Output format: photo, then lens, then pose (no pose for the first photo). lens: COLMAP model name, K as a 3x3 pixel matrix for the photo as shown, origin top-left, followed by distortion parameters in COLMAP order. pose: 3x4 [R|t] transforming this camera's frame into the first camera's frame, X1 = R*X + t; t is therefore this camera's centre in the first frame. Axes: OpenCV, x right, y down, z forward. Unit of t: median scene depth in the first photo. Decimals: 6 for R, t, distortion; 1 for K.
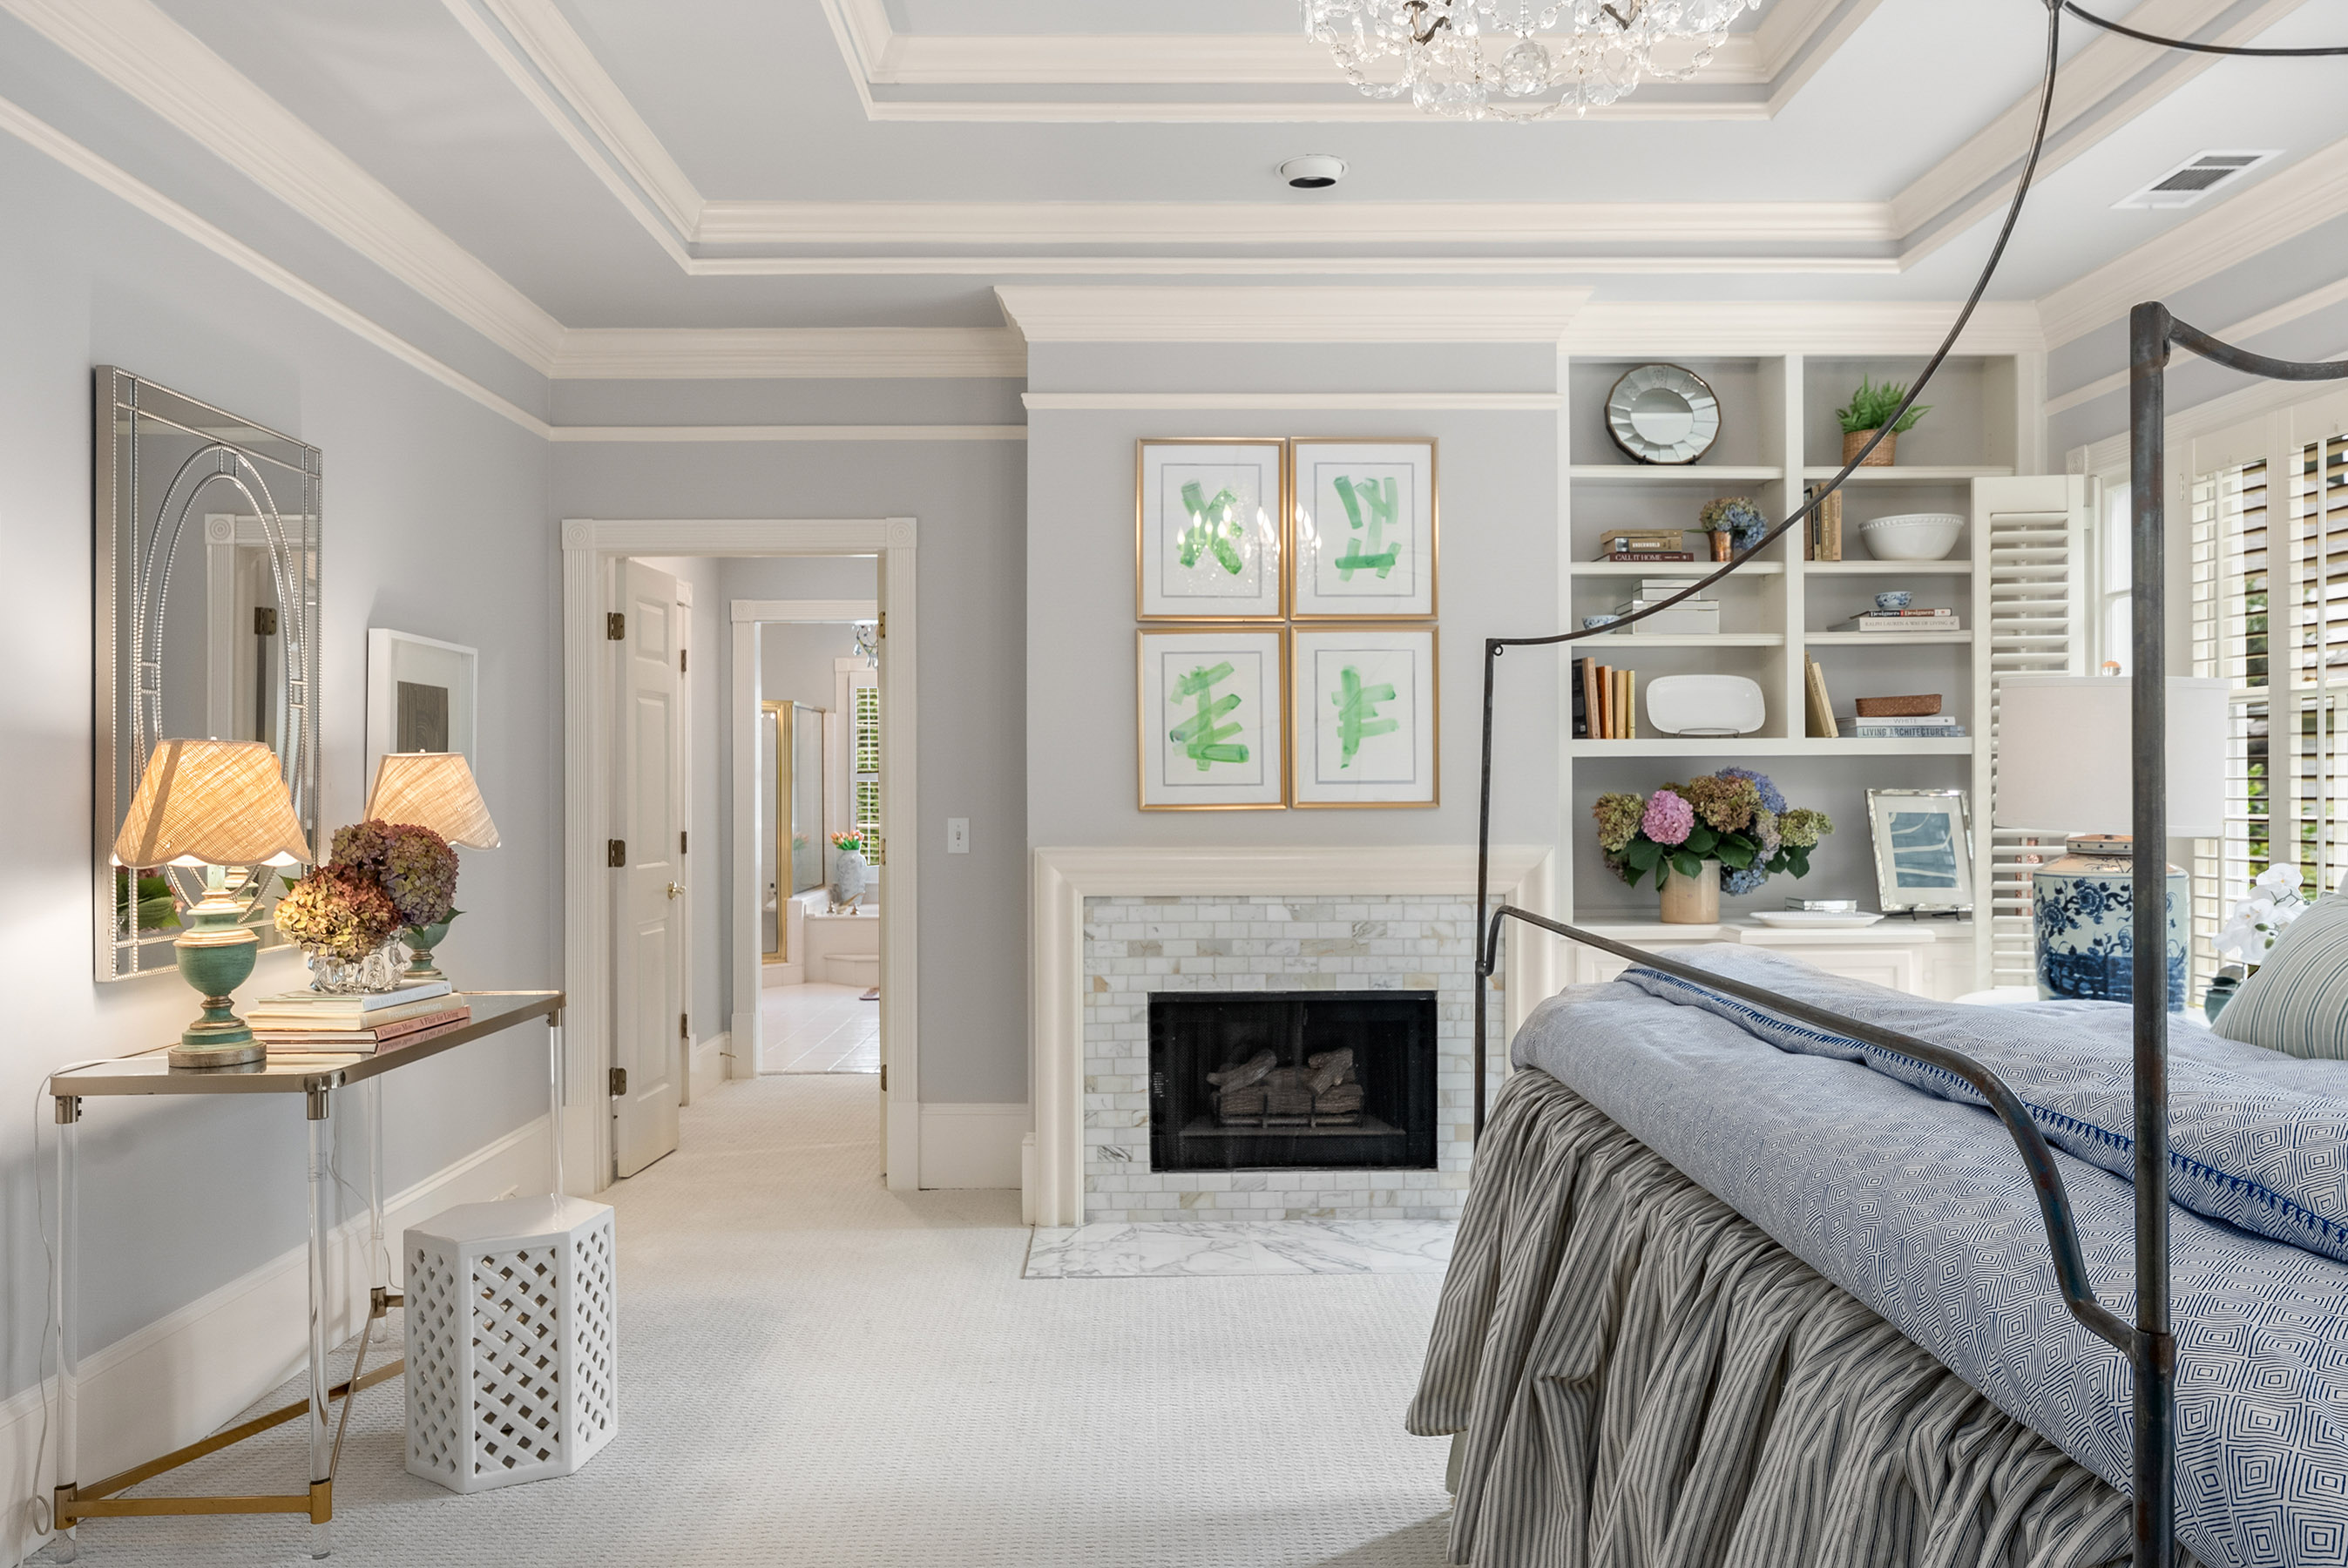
lens RADIAL K [[1568.4, 0, 1176.9], [0, 1568.4, 784.6], [0, 0, 1]] dist [0.000443, 0.002553]
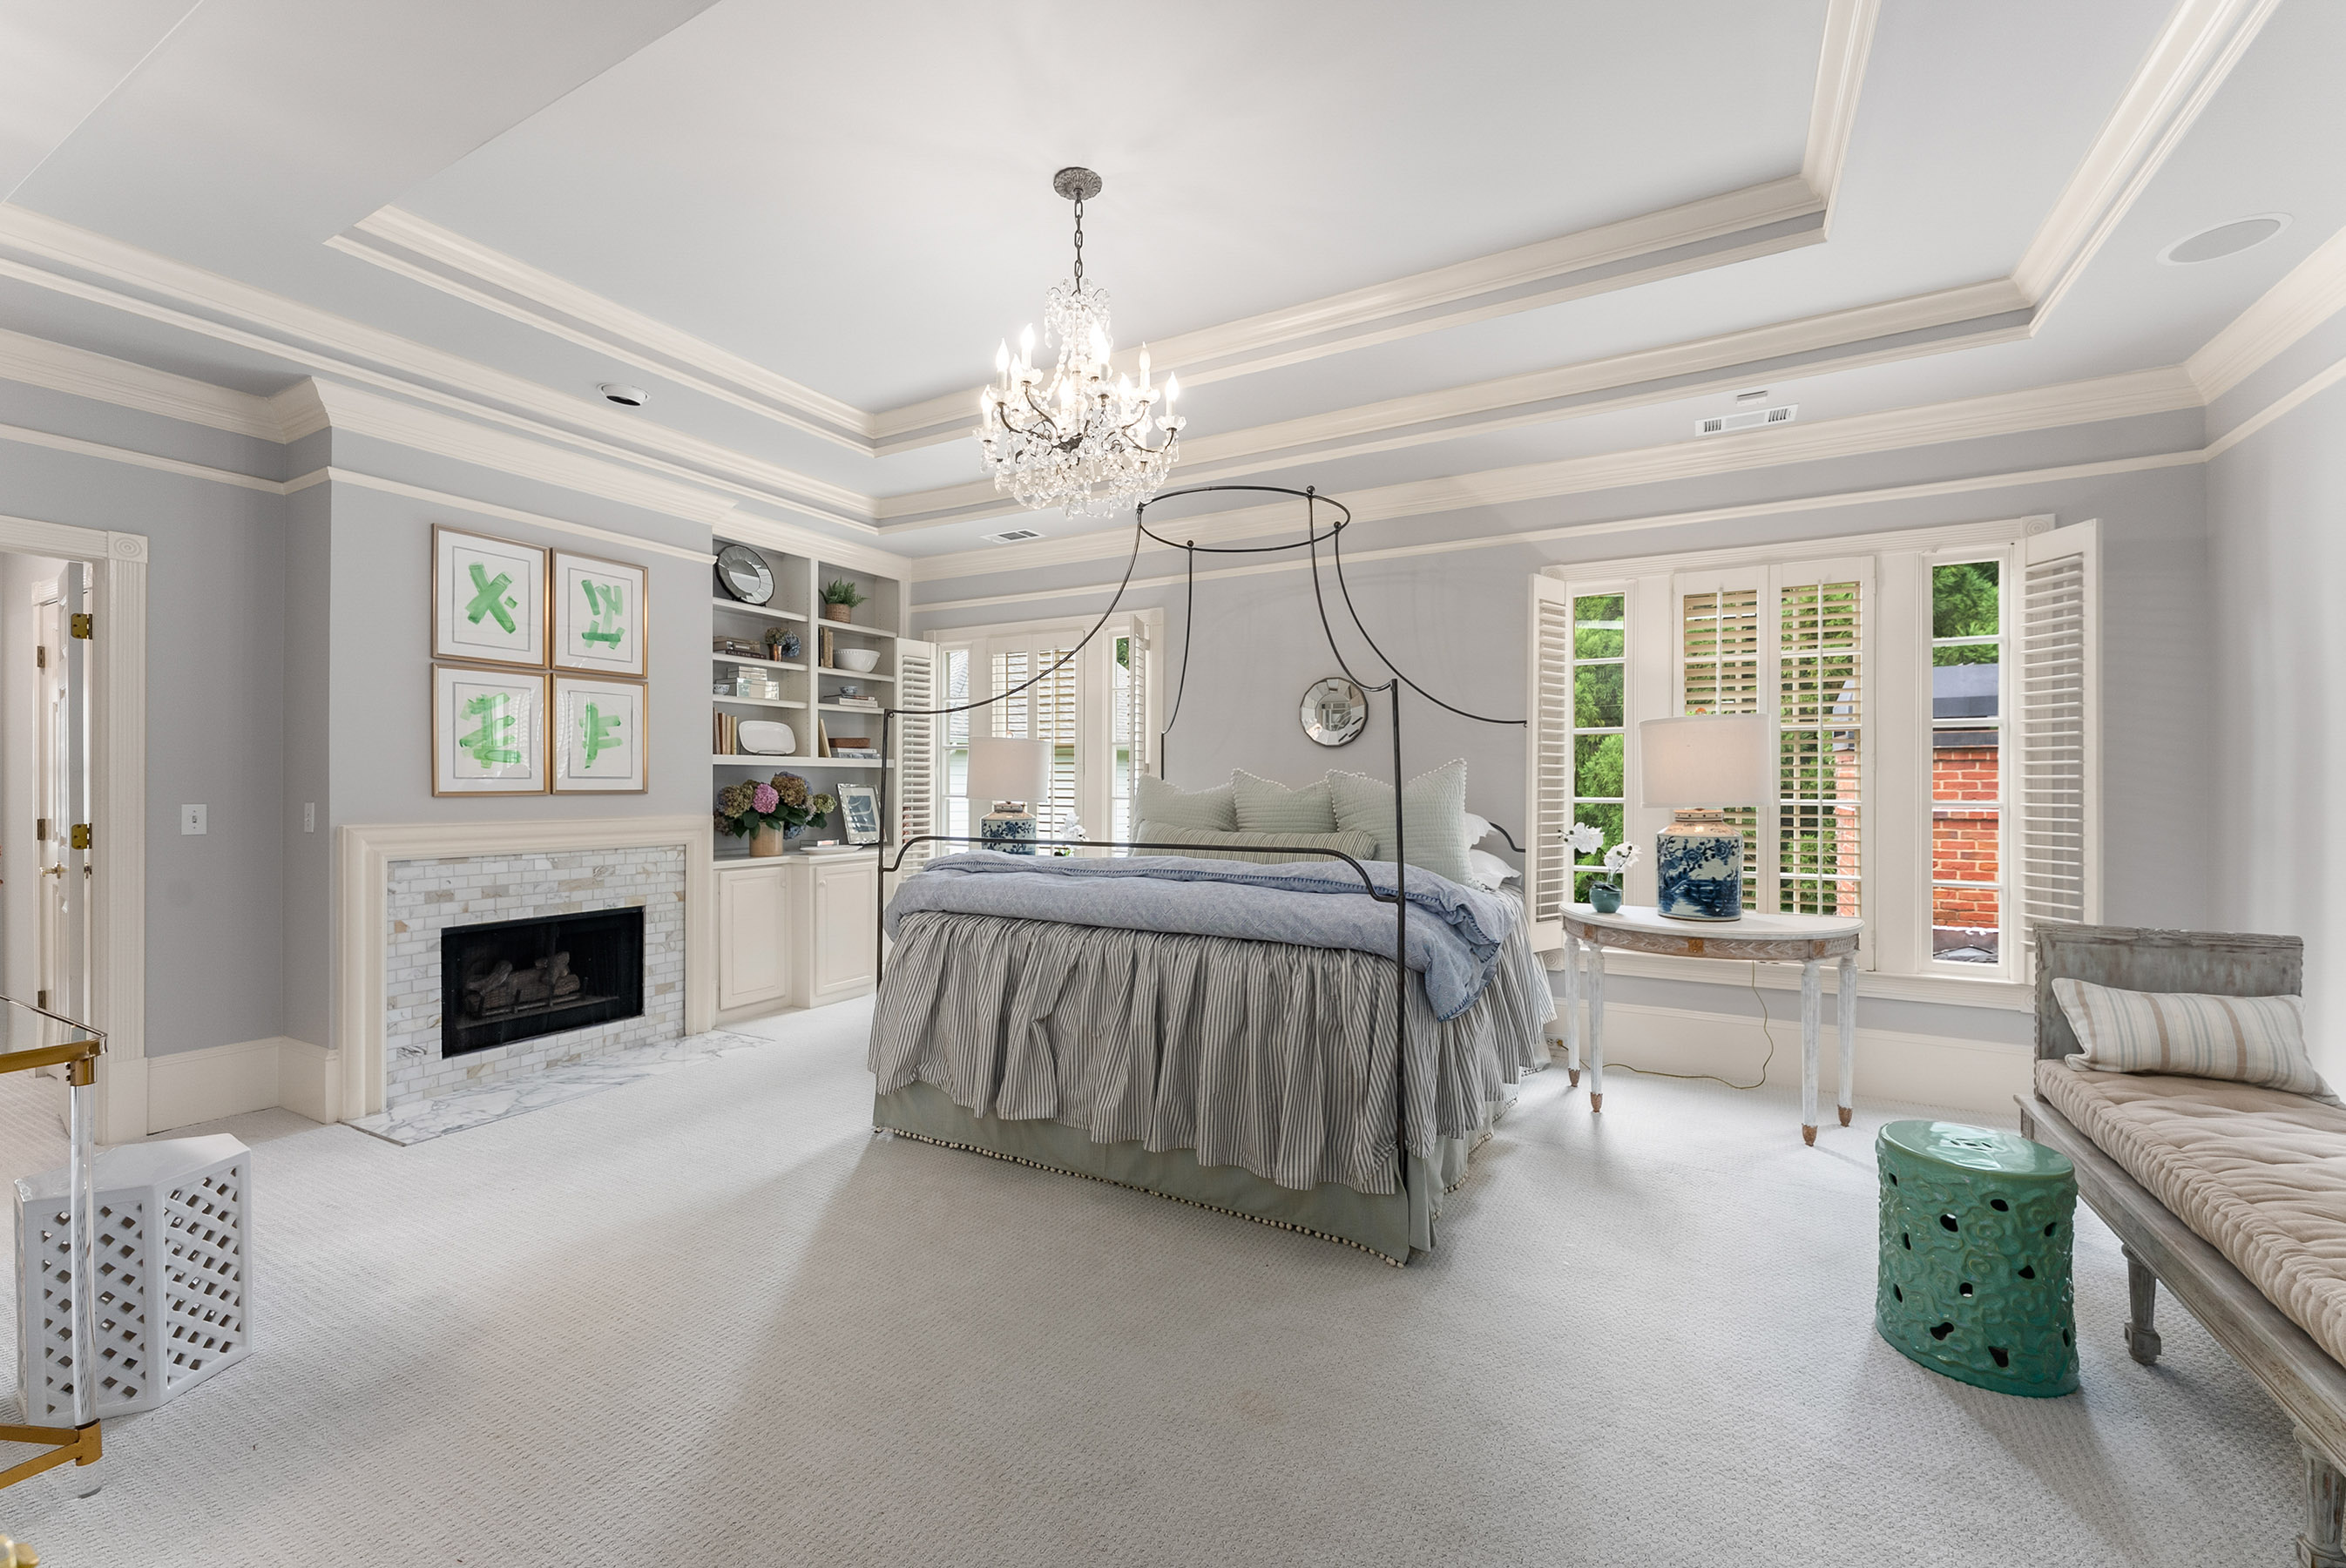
lens RADIAL K [[962.9, 0, 1173.7], [0, 962.9, 784.1], [0, 0, 1]] dist [0.001092, 0.000199]
pose [[0.503010, 0.006348, 0.864258, -0.425246], [-0.008864, 0.999958, -0.002186, 0.002052], [-0.864235, -0.006562, 0.503045, 0.019954]]
